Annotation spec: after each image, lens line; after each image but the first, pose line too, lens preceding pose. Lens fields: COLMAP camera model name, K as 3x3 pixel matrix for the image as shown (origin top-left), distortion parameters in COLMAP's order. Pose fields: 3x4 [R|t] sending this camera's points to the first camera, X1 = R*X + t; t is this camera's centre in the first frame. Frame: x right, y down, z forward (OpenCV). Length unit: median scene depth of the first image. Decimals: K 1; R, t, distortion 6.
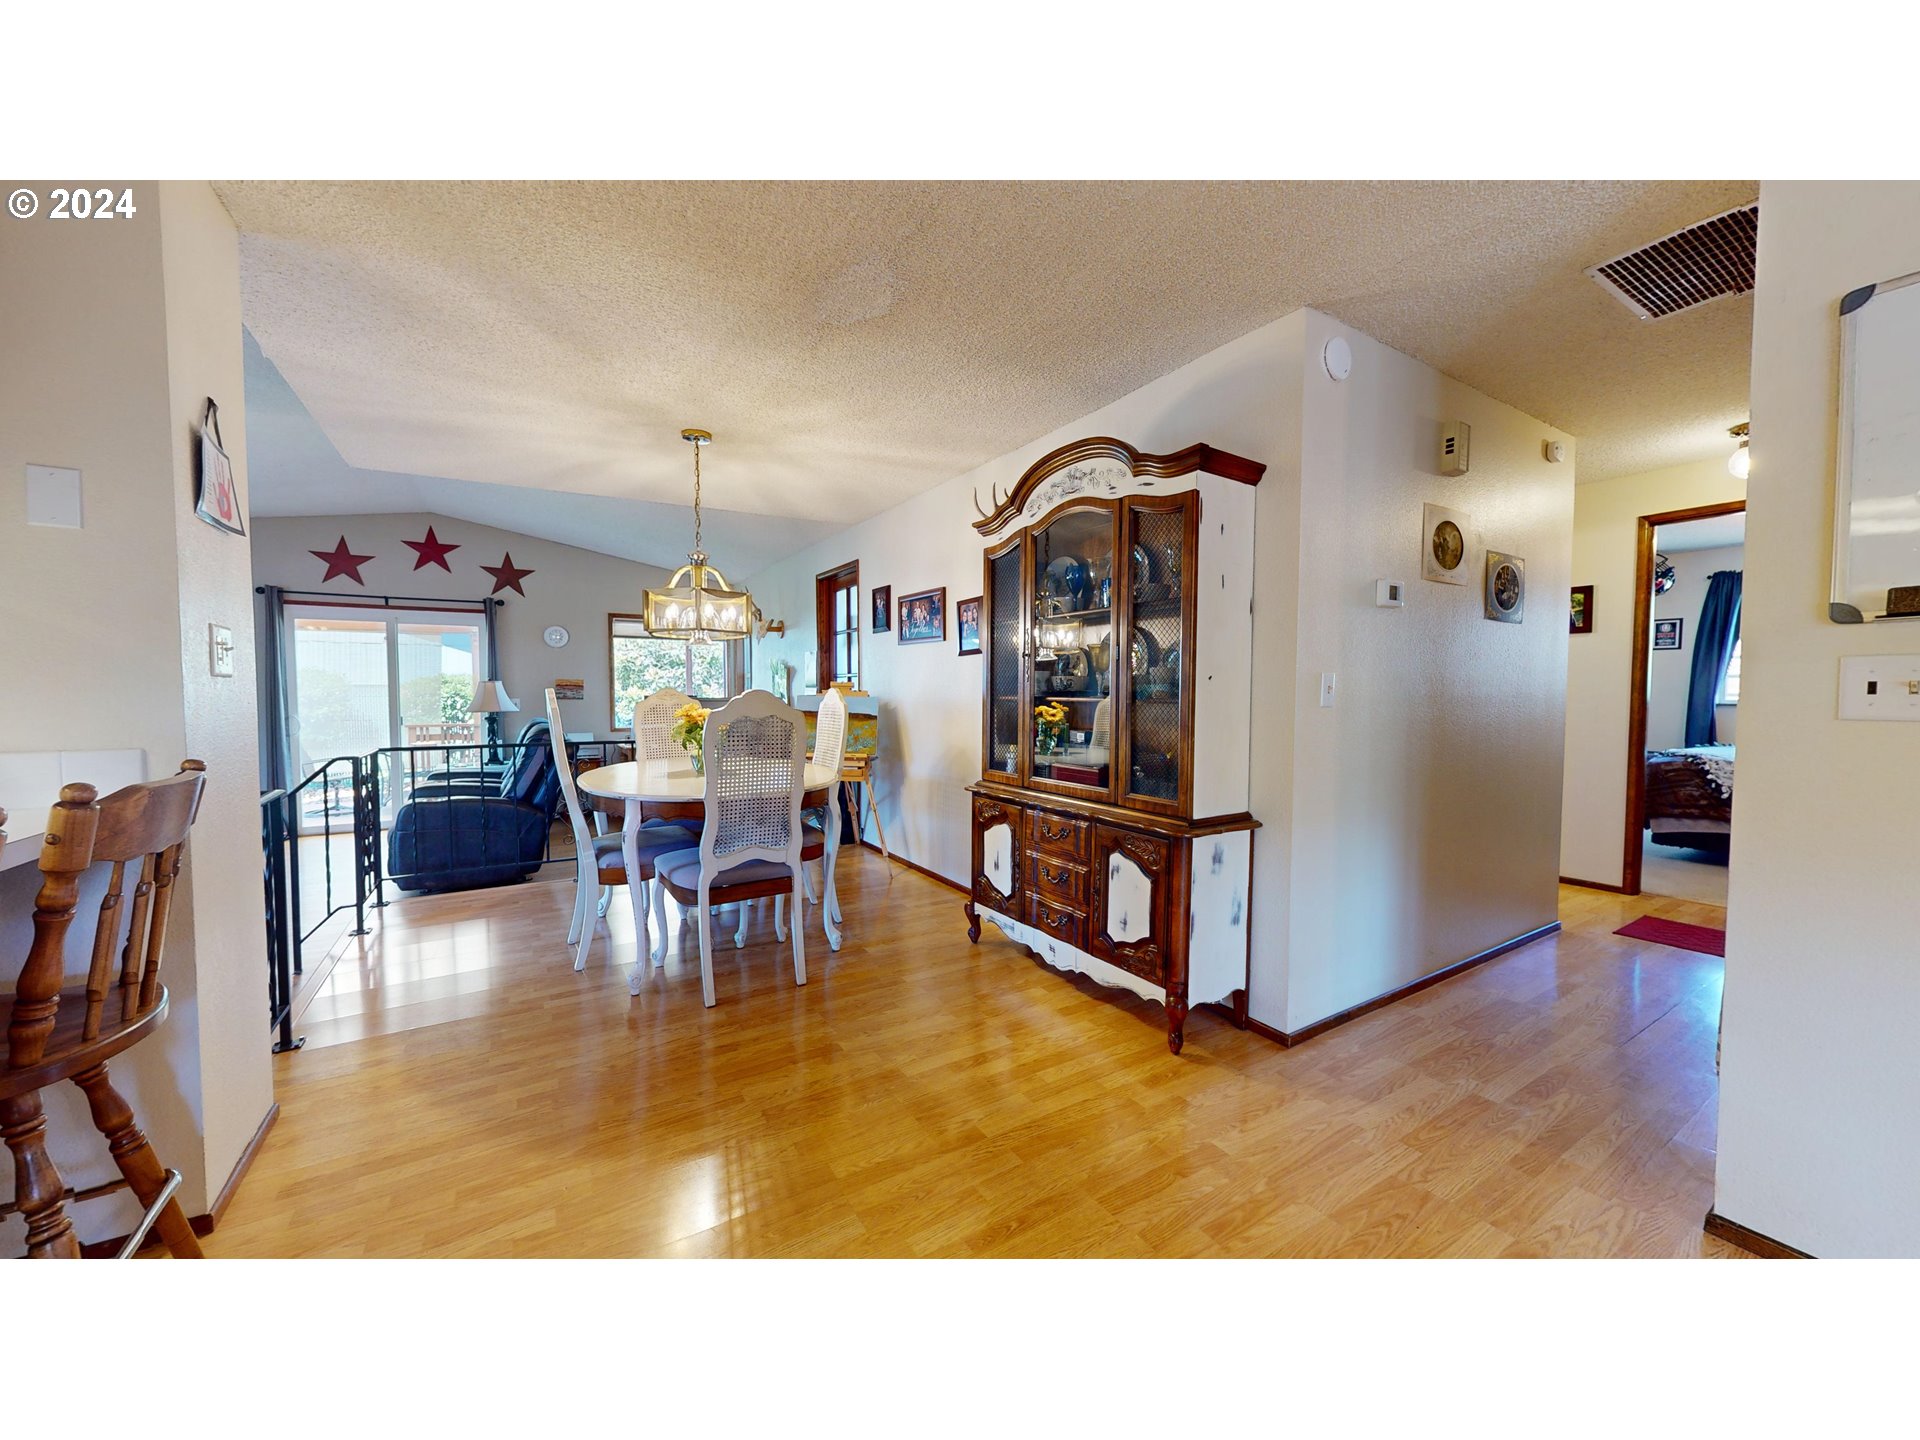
lens RADIAL K [[704.8, 0, 961.0], [0, 704.8, 721.5], [0, 0, 1]] dist [-0.000121, -0.000027]
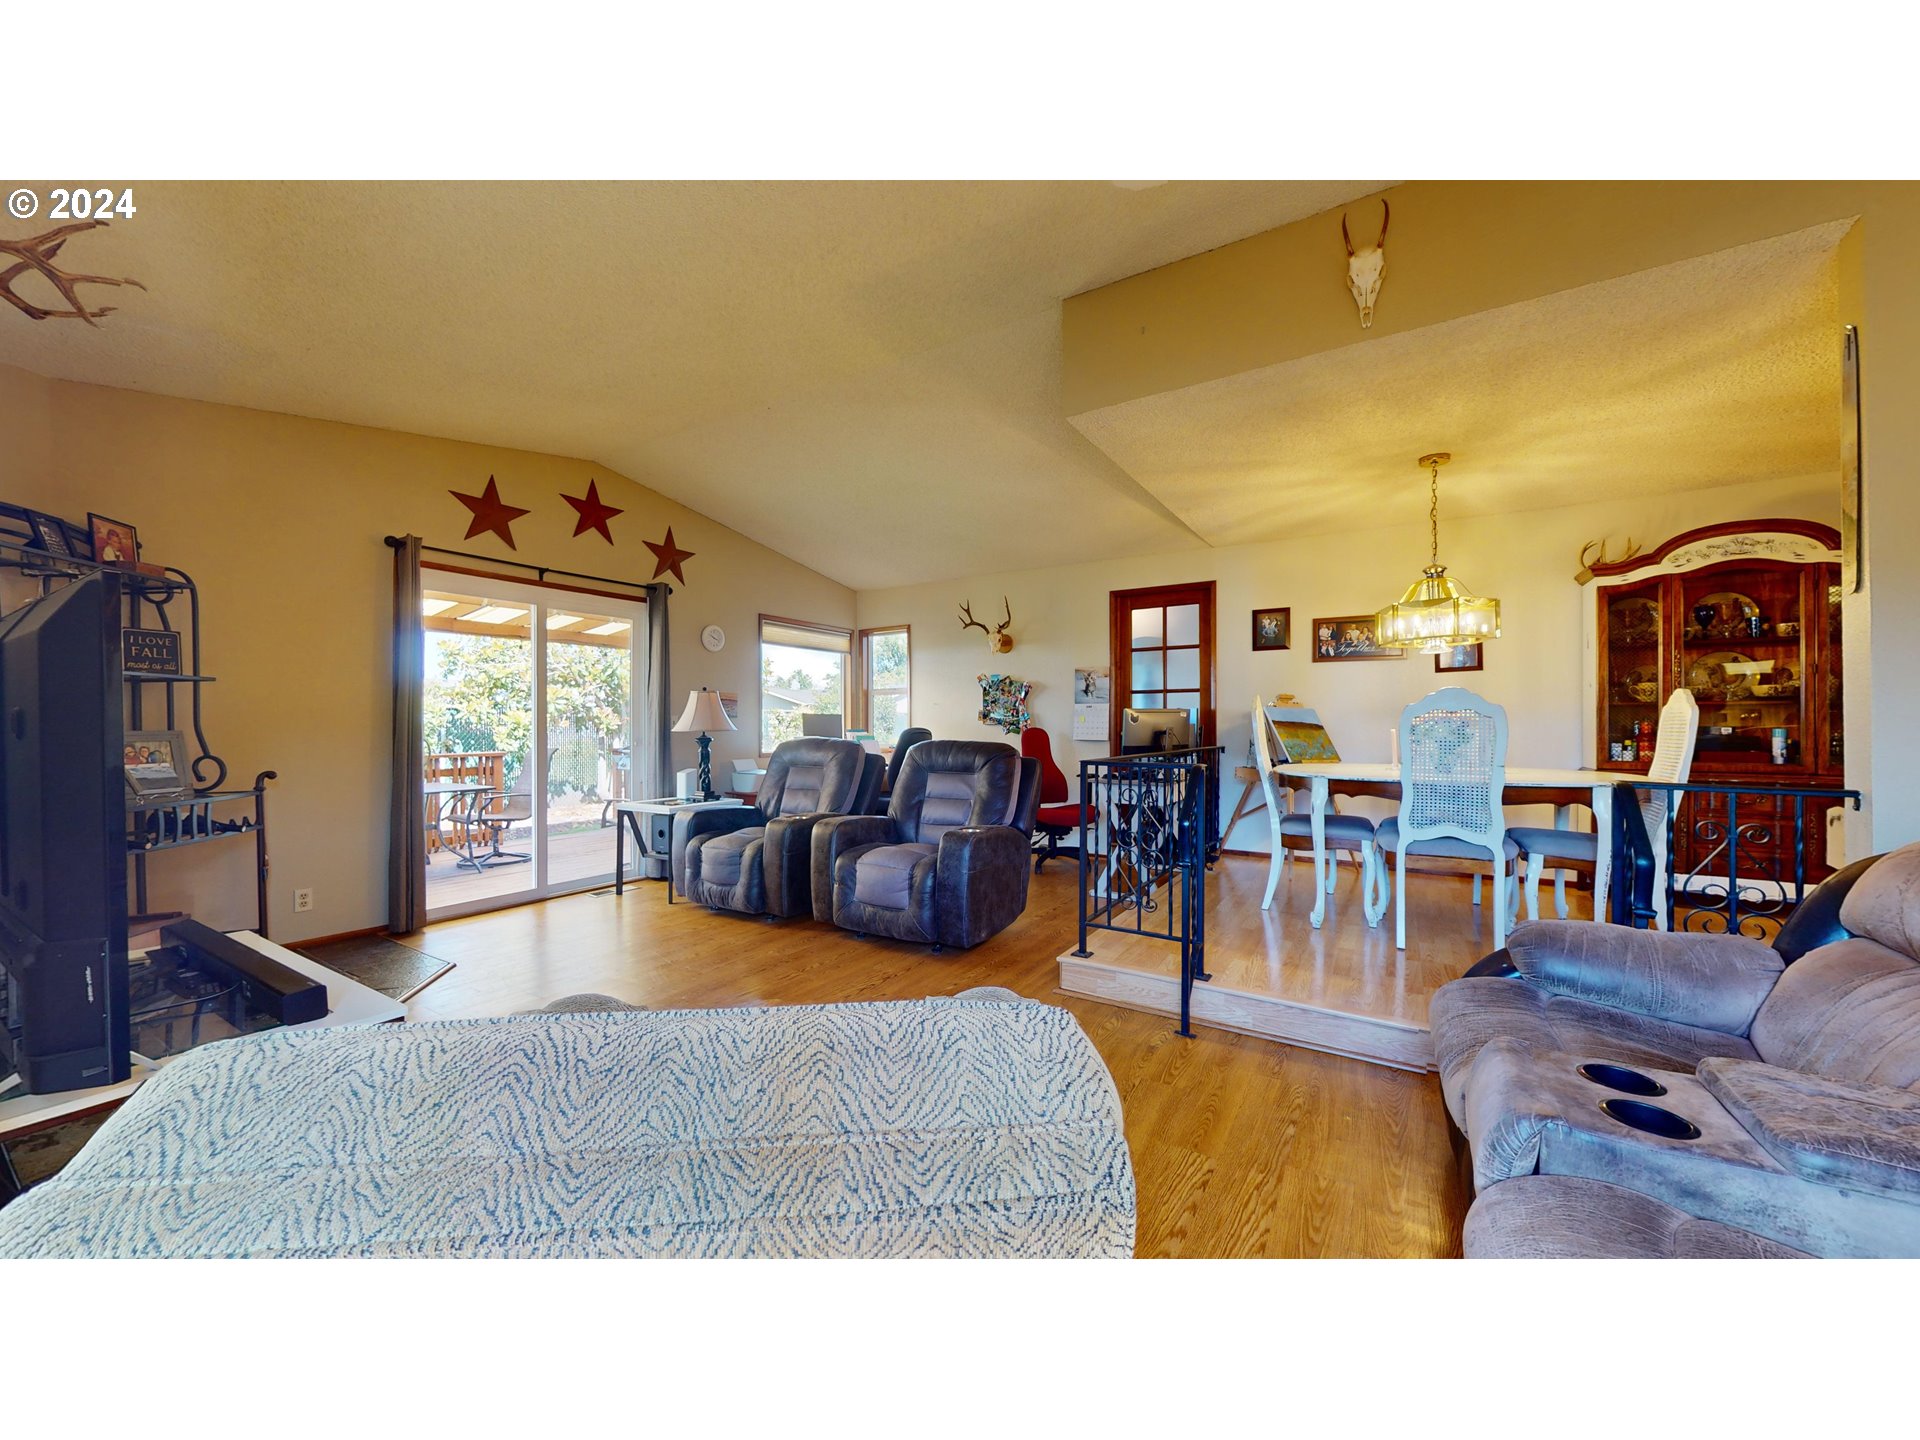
lens RADIAL K [[704.8, 0, 961.8], [0, 704.8, 722.1], [0, 0, 1]] dist [-0.000121, -0.000027]
pose [[0.894851, 0.001814, 0.446361, -2.079071], [0.019402, 0.998889, -0.042956, 0.041839], [-0.445942, 0.047099, 0.893822, 0.516074]]
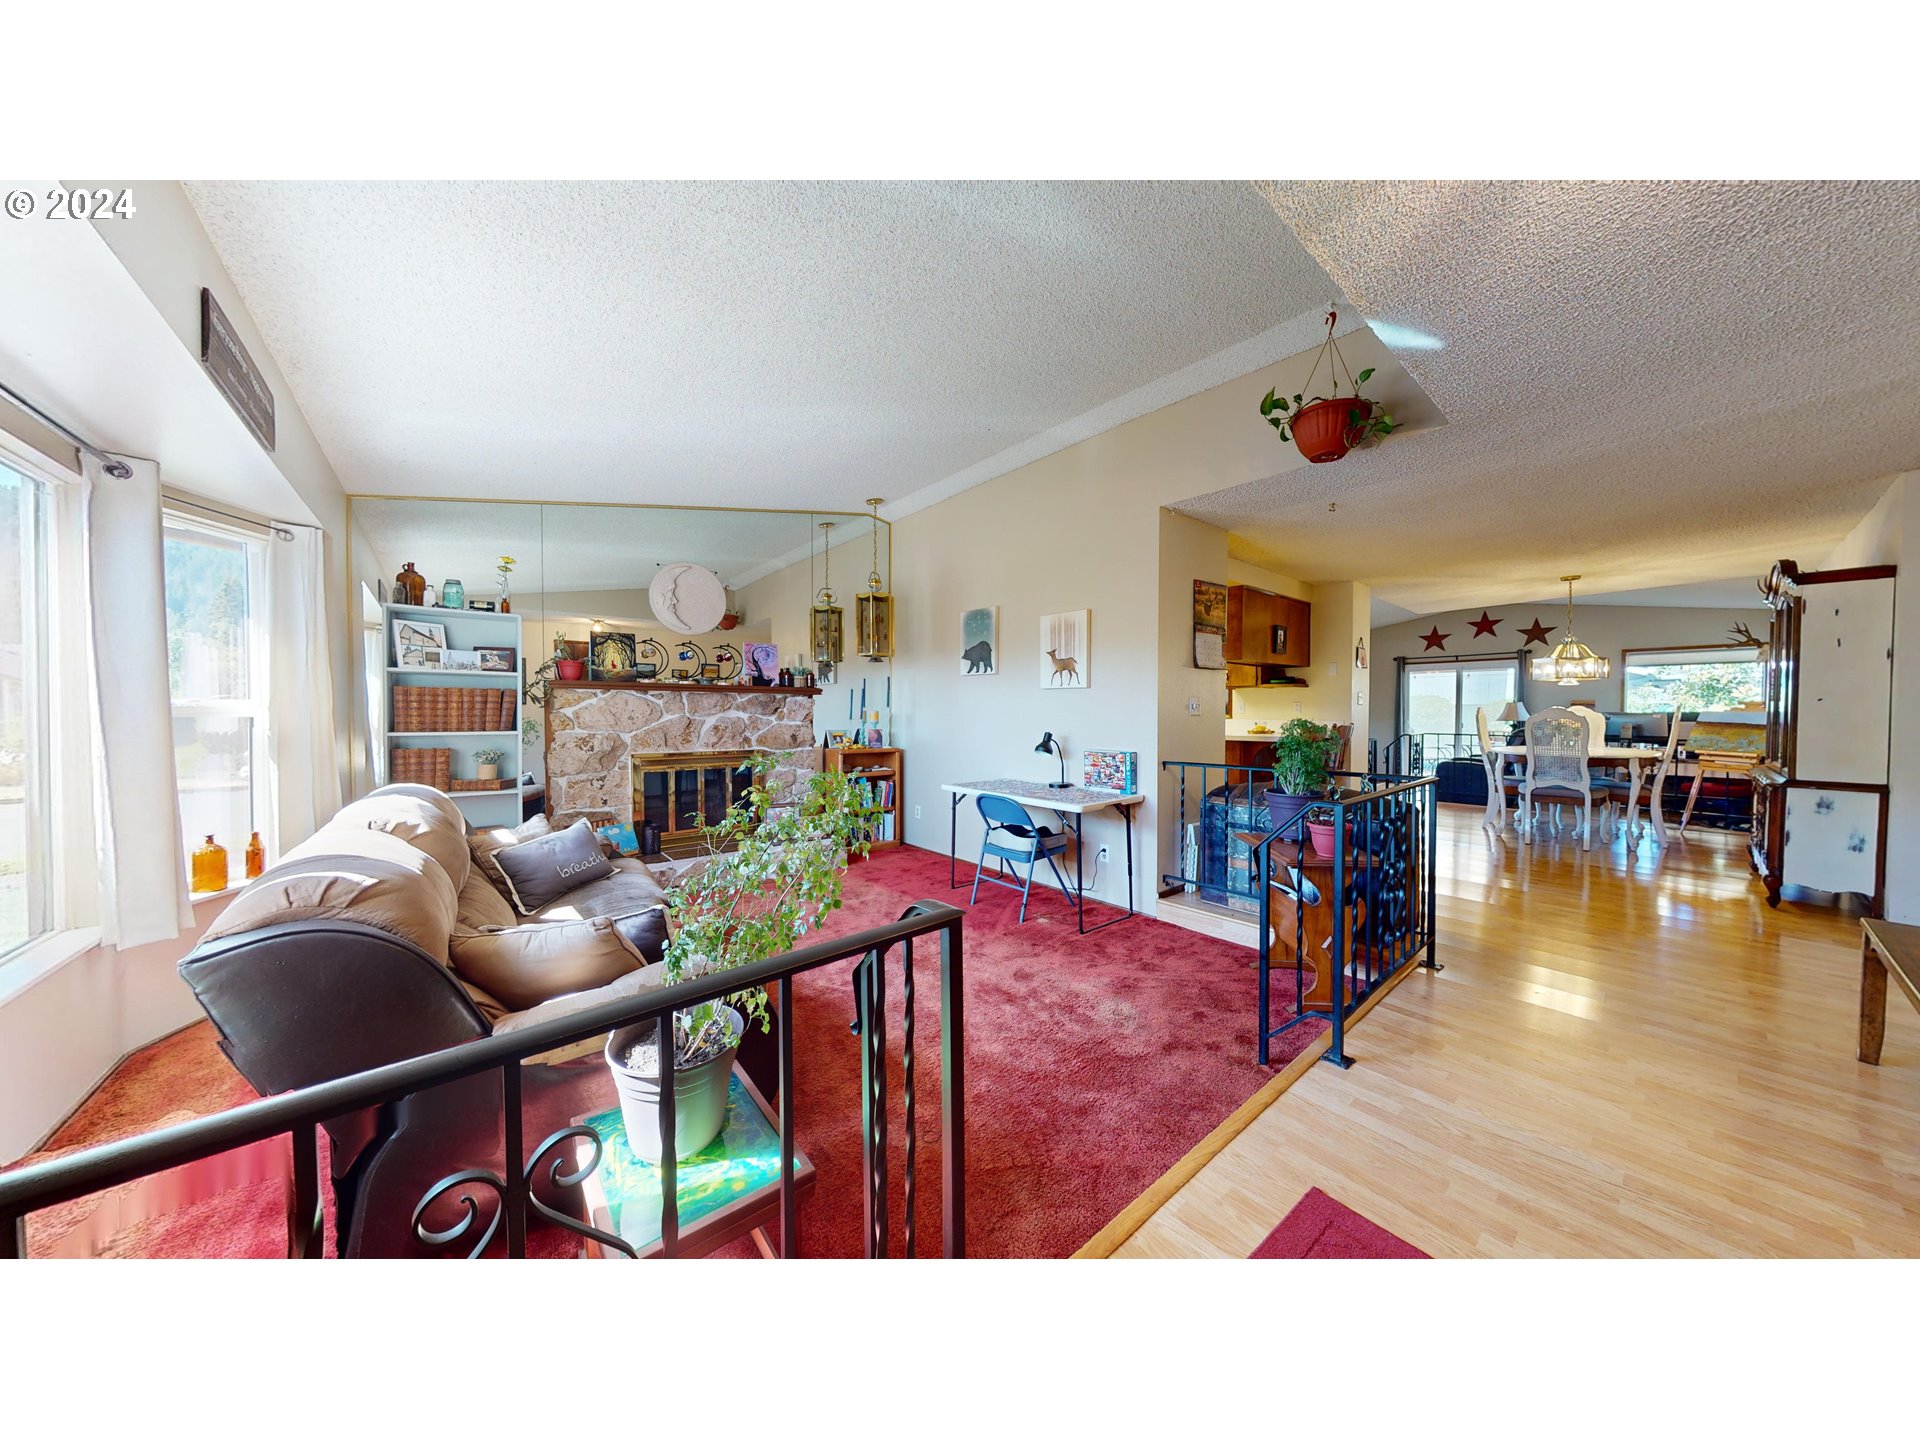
lens RADIAL K [[609.3, 0, 965.8], [0, 609.3, 721.6], [0, 0, 1]] dist [0.007028, -0.000117]
pose [[0.147034, 0.020337, -0.988922, 1.479212], [-0.042198, 0.999007, 0.014270, 0.056009], [0.988231, 0.039632, 0.147747, -1.239719]]
